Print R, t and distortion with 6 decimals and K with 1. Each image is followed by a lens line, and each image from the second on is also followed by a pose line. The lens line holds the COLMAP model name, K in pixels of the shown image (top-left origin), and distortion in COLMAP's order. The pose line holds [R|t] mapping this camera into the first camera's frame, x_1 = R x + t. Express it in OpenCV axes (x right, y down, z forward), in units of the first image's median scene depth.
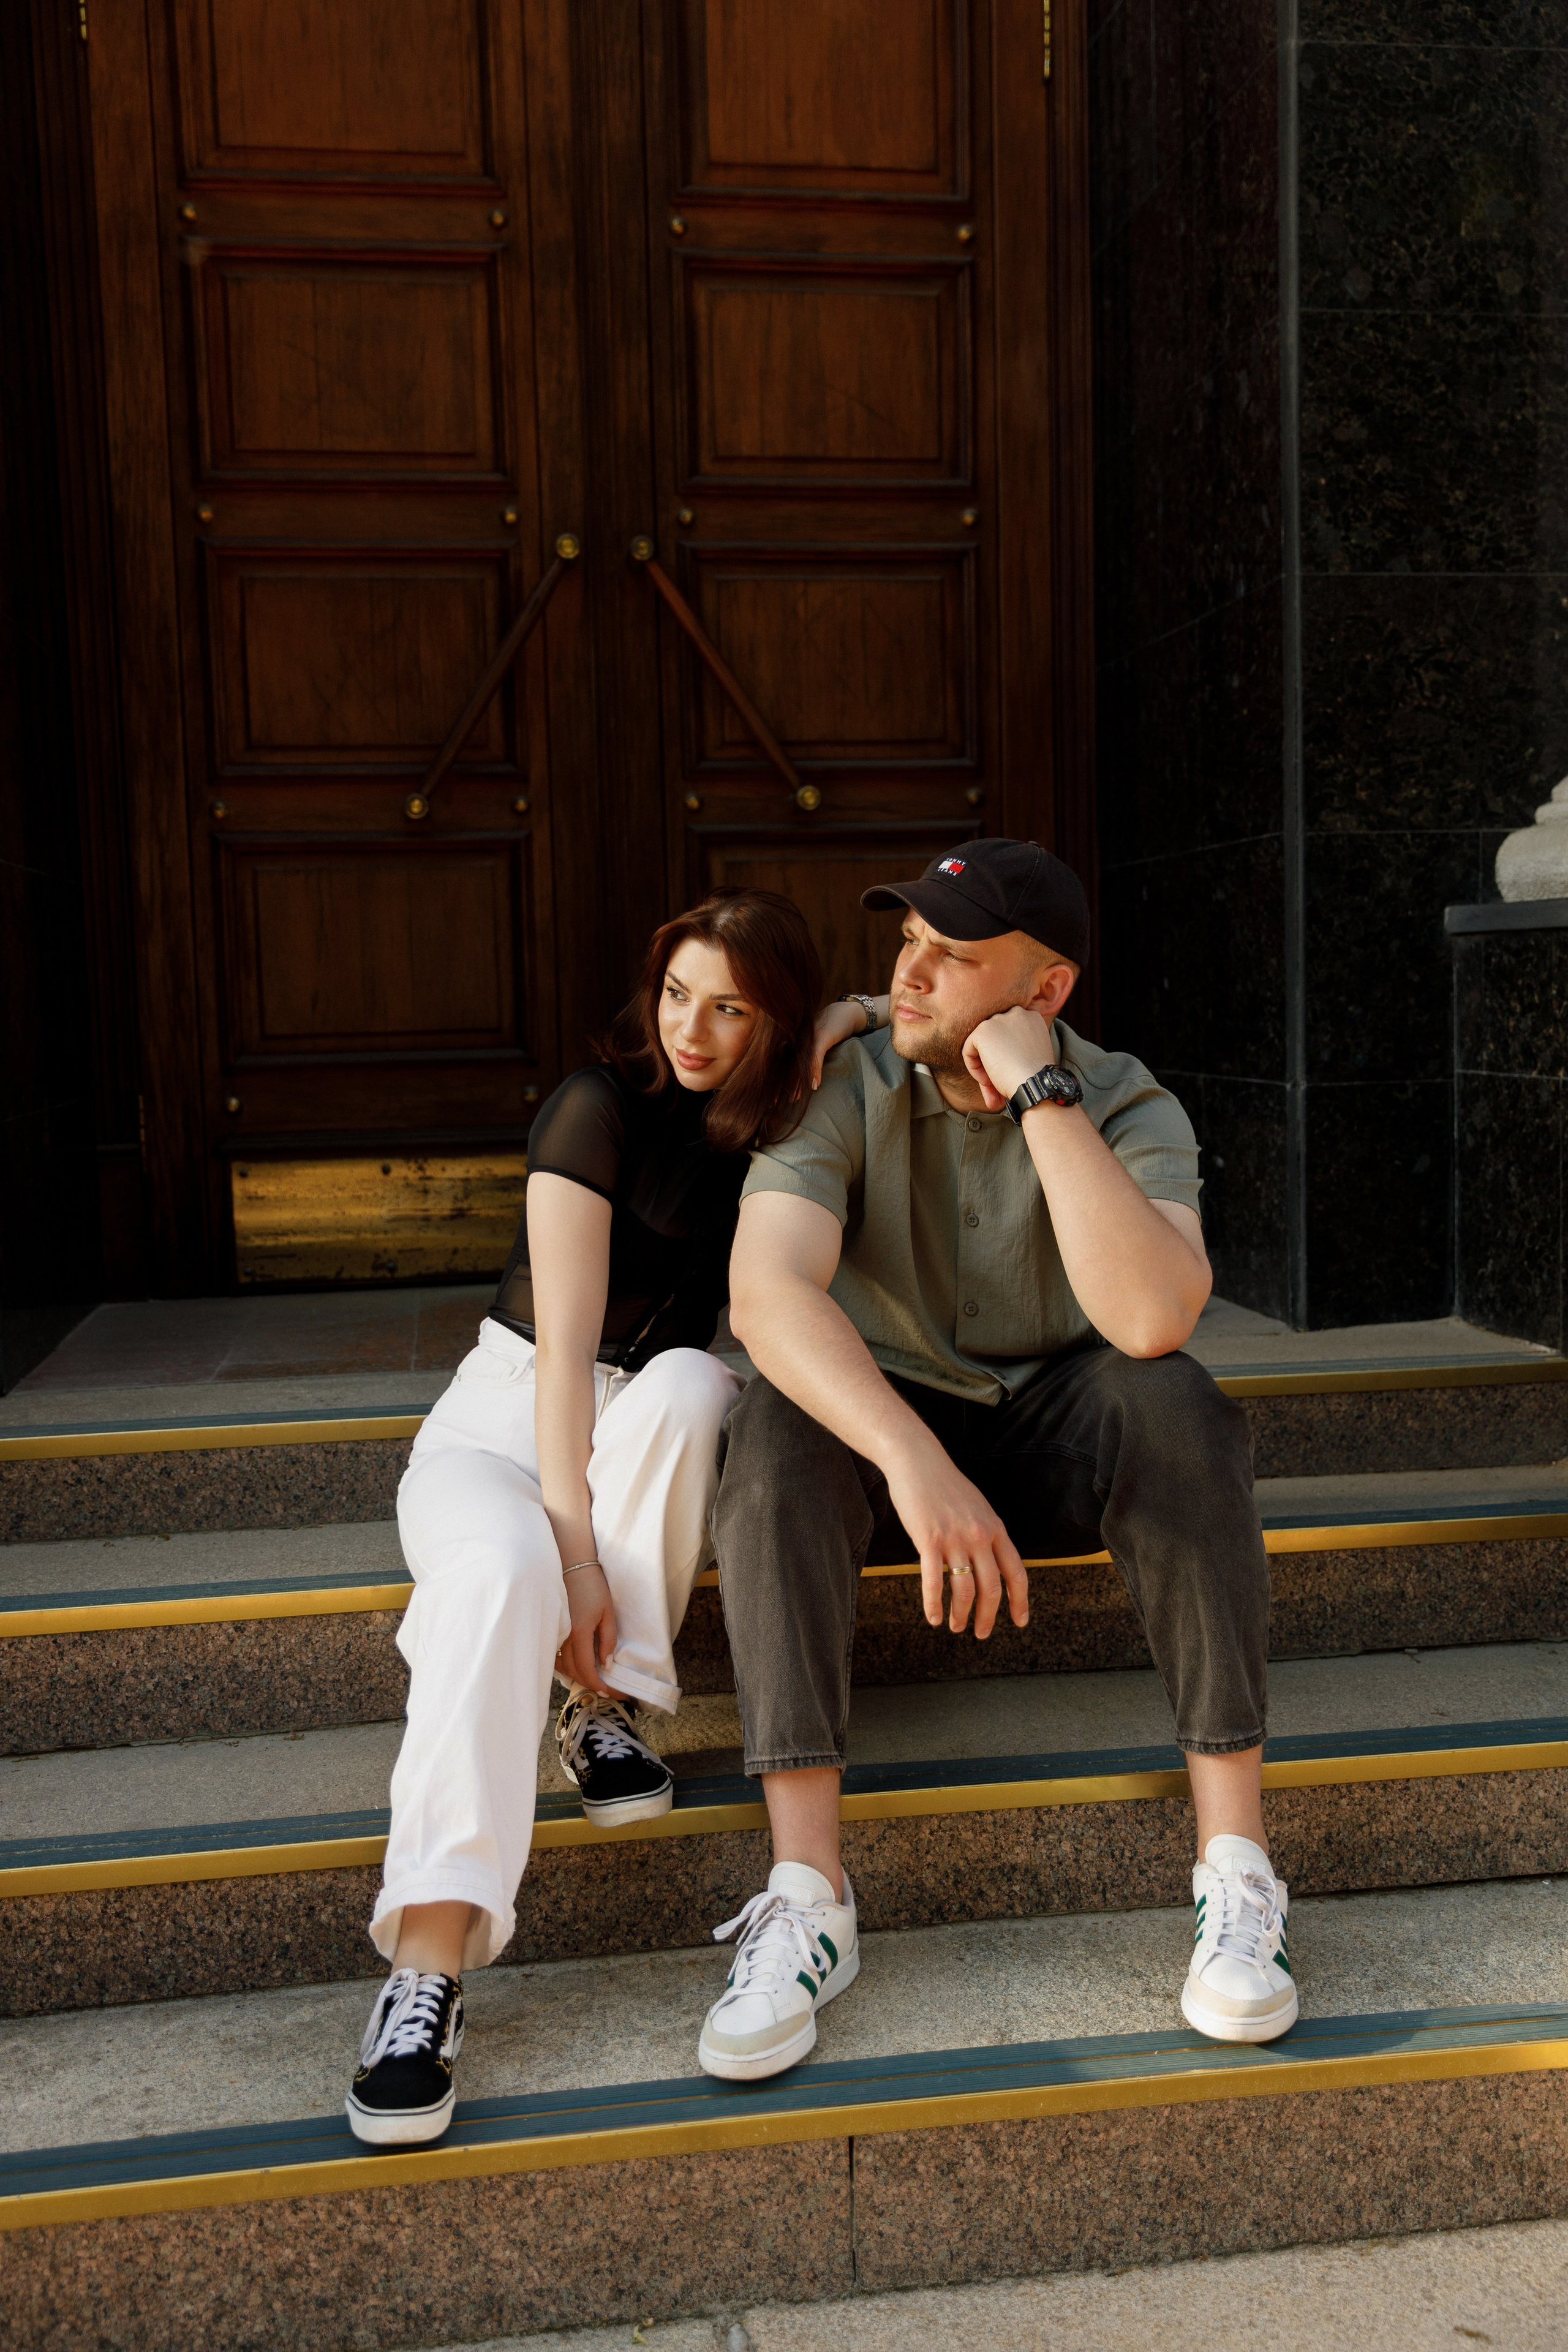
lens RADIAL K [[2191.2, 0, 779.8], [0, 2191.2, 1178.1], [0, 0, 1]] dist [0.009547, 0.000000]
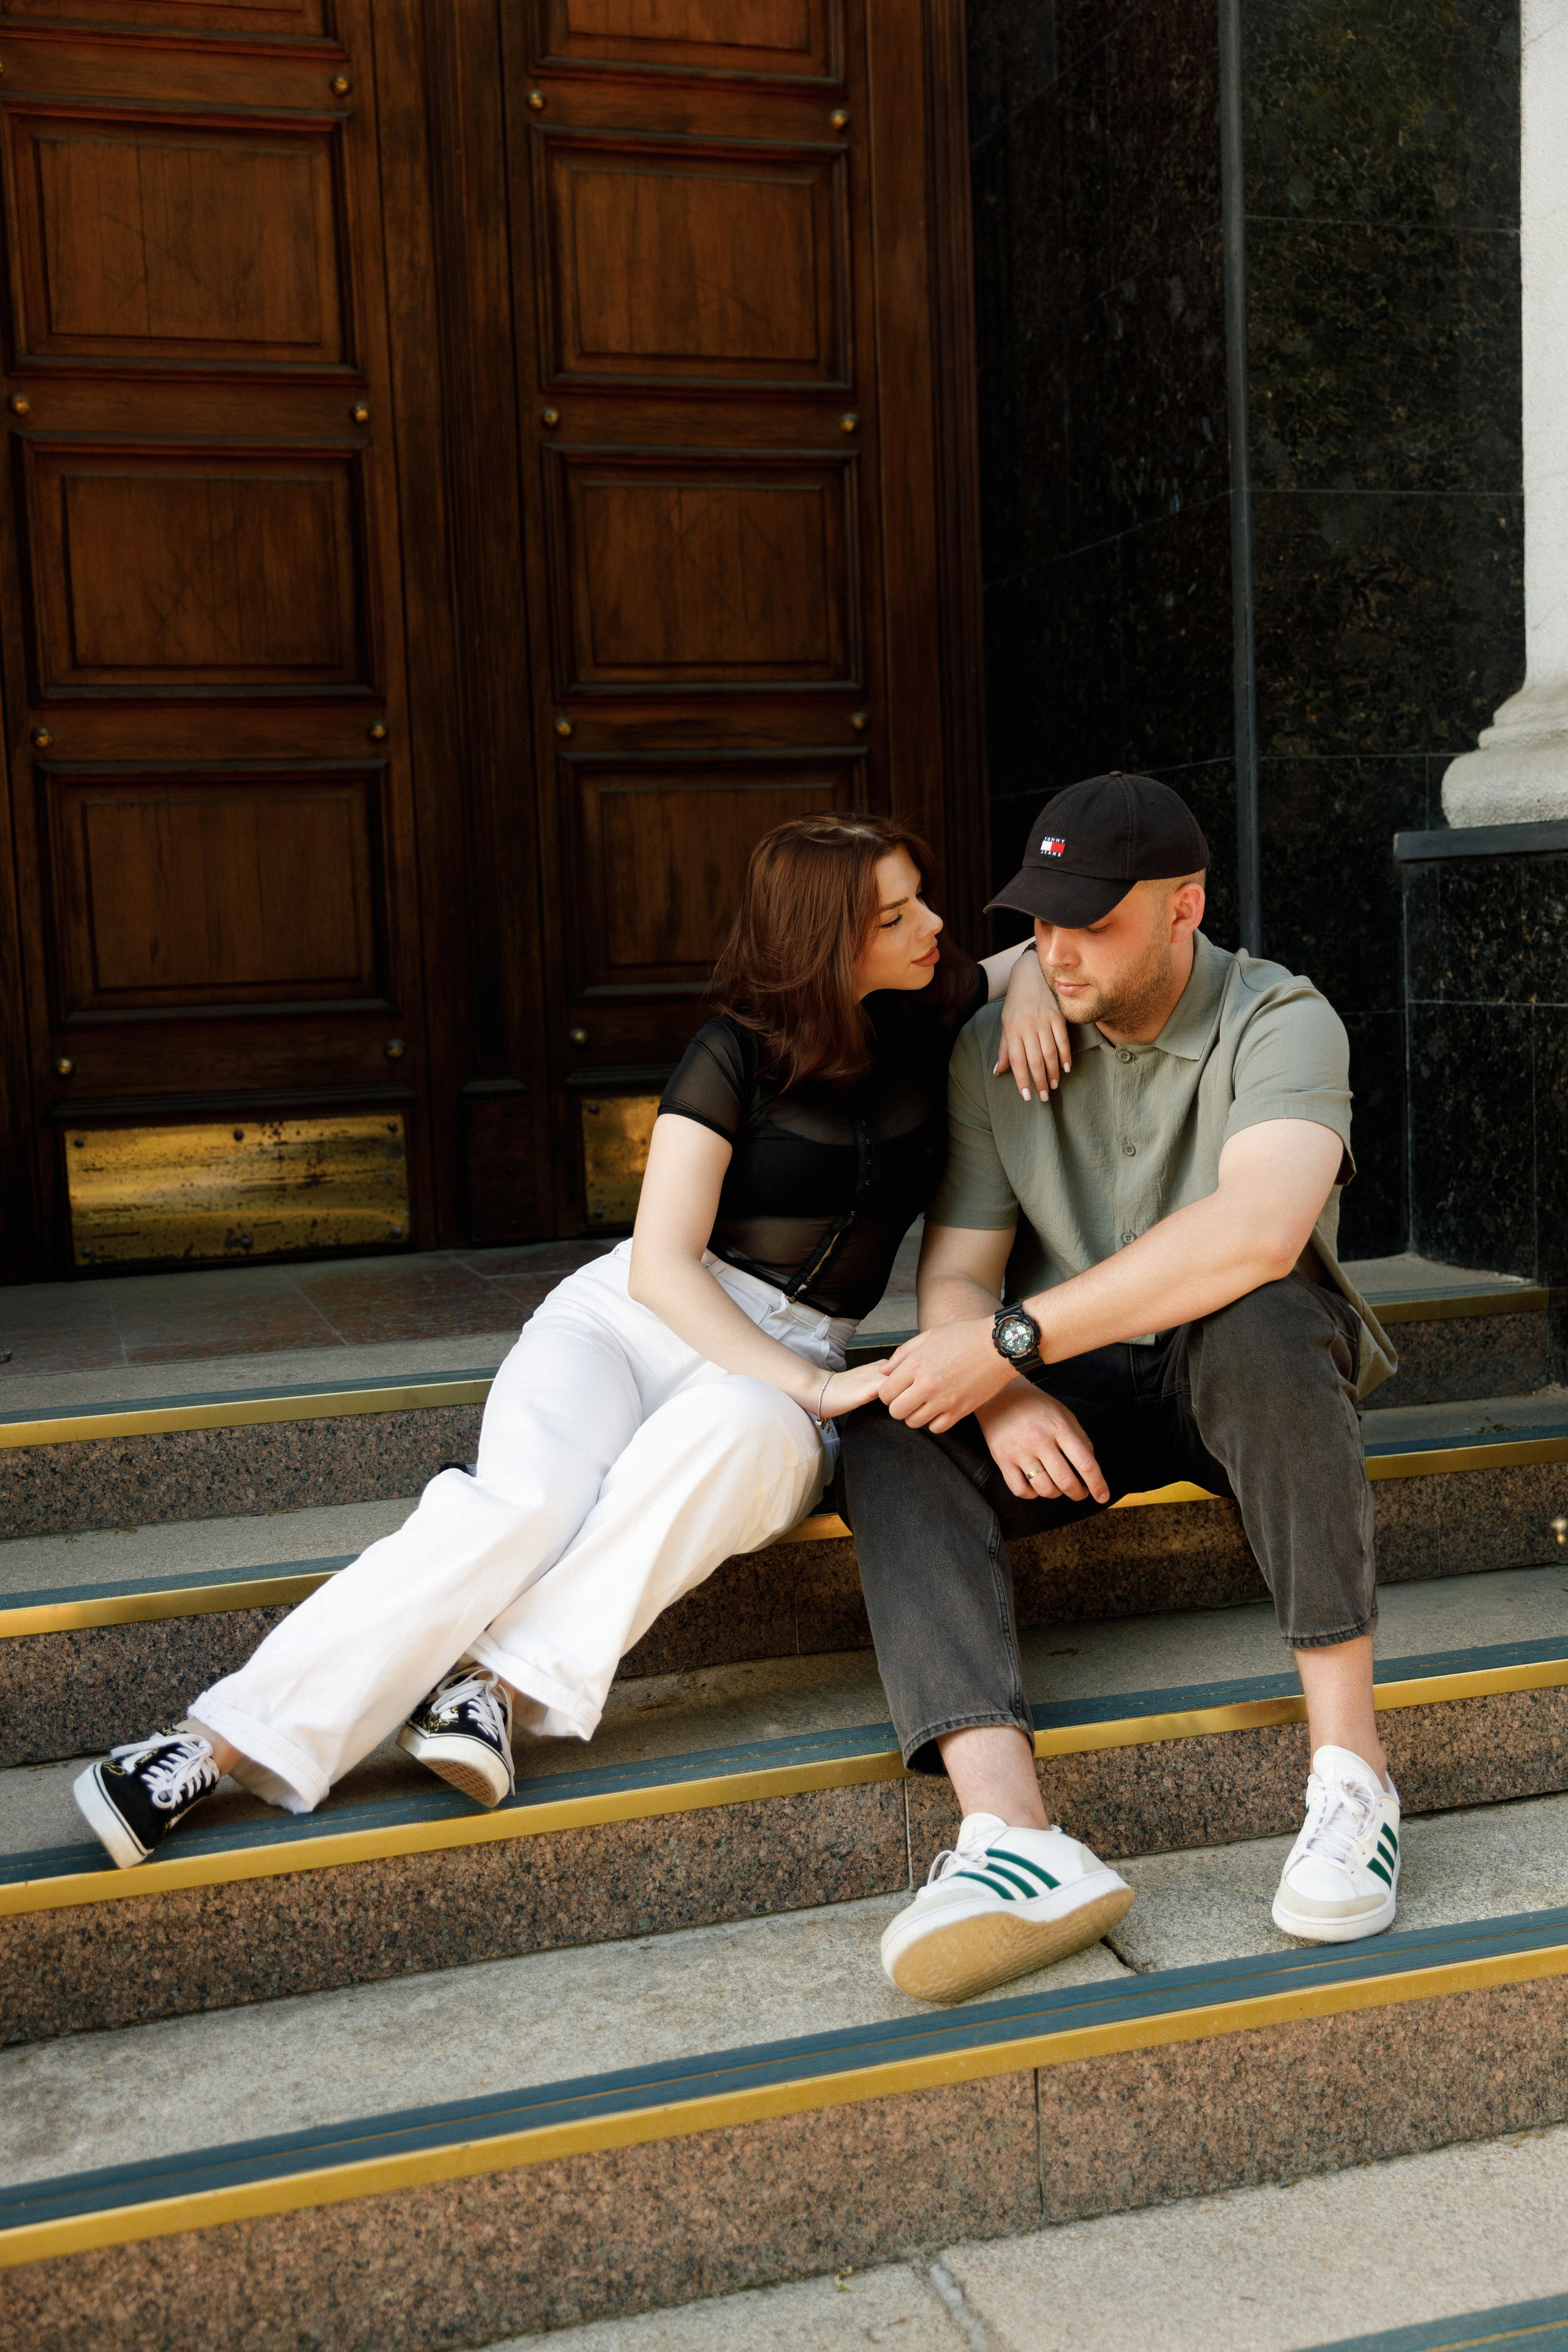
lens RADIAL K [[2466.1, 0, 777.5], [0, 2466.1, 1176.5], [0, 0, 1]] dist [0.006546, 0.000000]
pose [[0.988549, -0.027484, 0.148374, -0.136814], [0.026430, 0.999609, 0.009075, 0.012065], [-0.148566, -0.005049, 0.988890, -0.047606]]
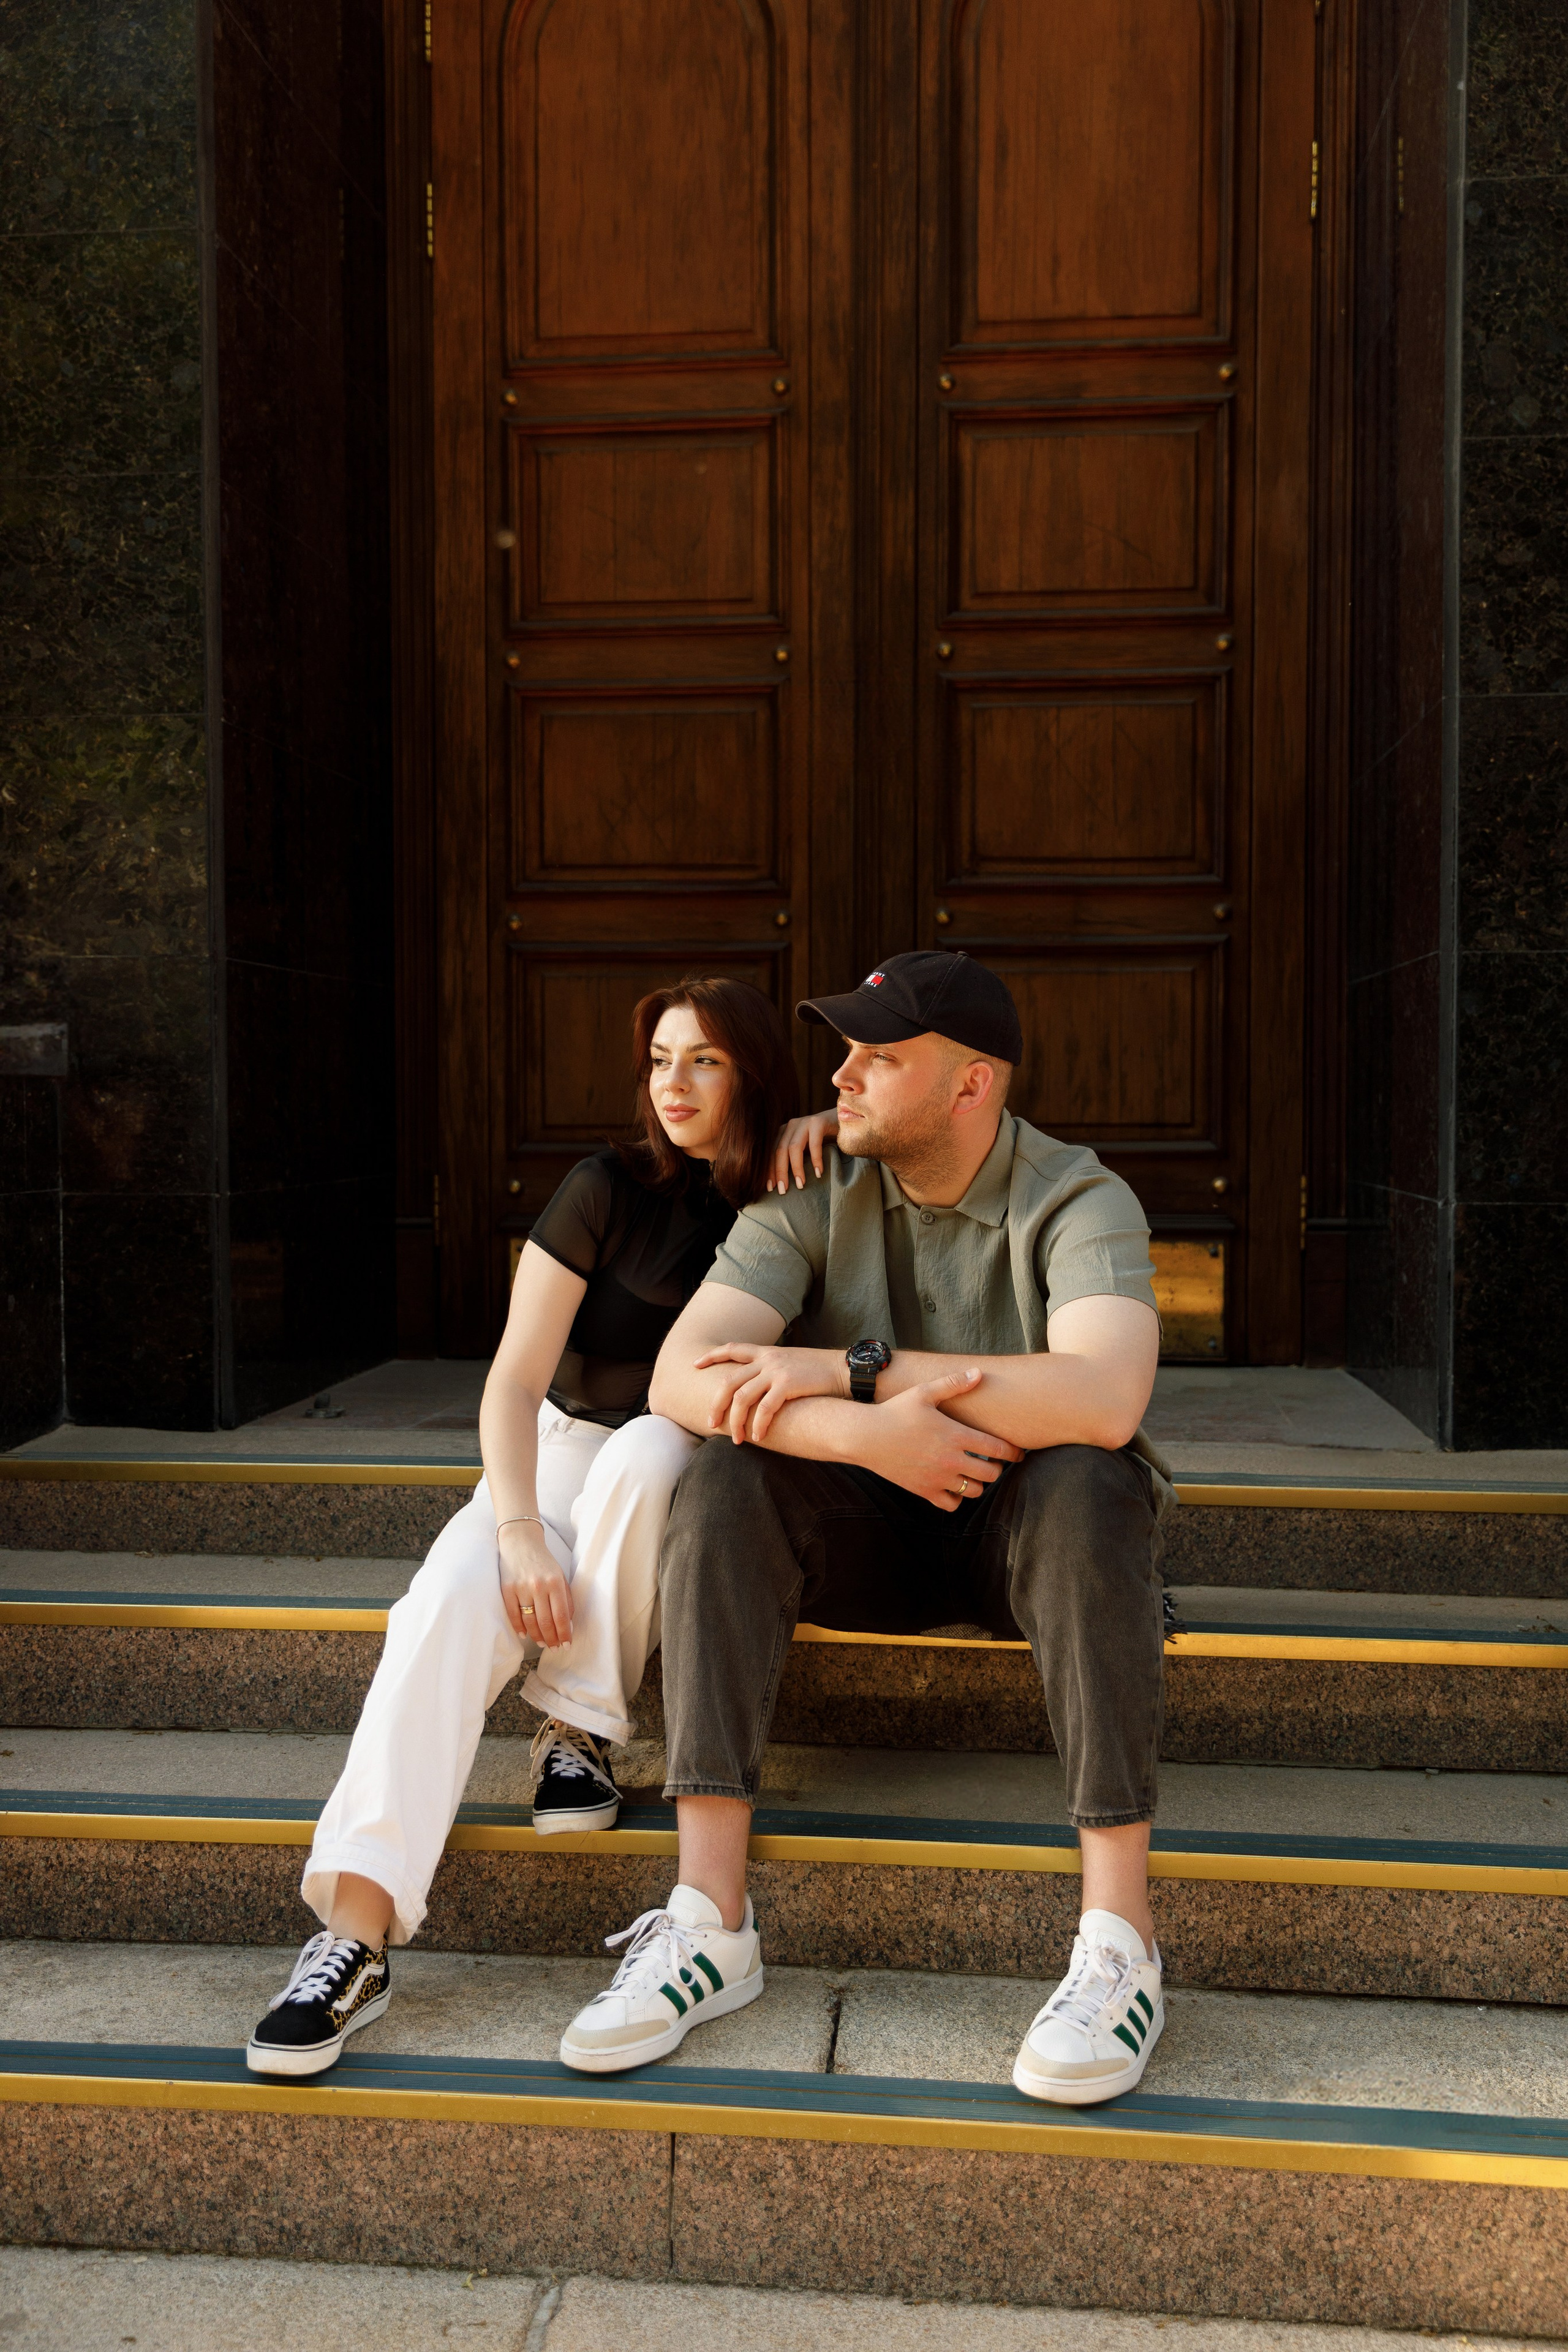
lens RADIAL K [[2191.2, 0, 783.4], [0, 2191.2, 1180.8], [0, 0, 1]] dist [0.009547, 0.000000]
pose [[0.965323, 0.035235, -0.258670, 0.203773], [-0.046970, 0.998122, -0.039327, 0.000849], [0.256799, 0.050113, 0.965165, -0.040435]]
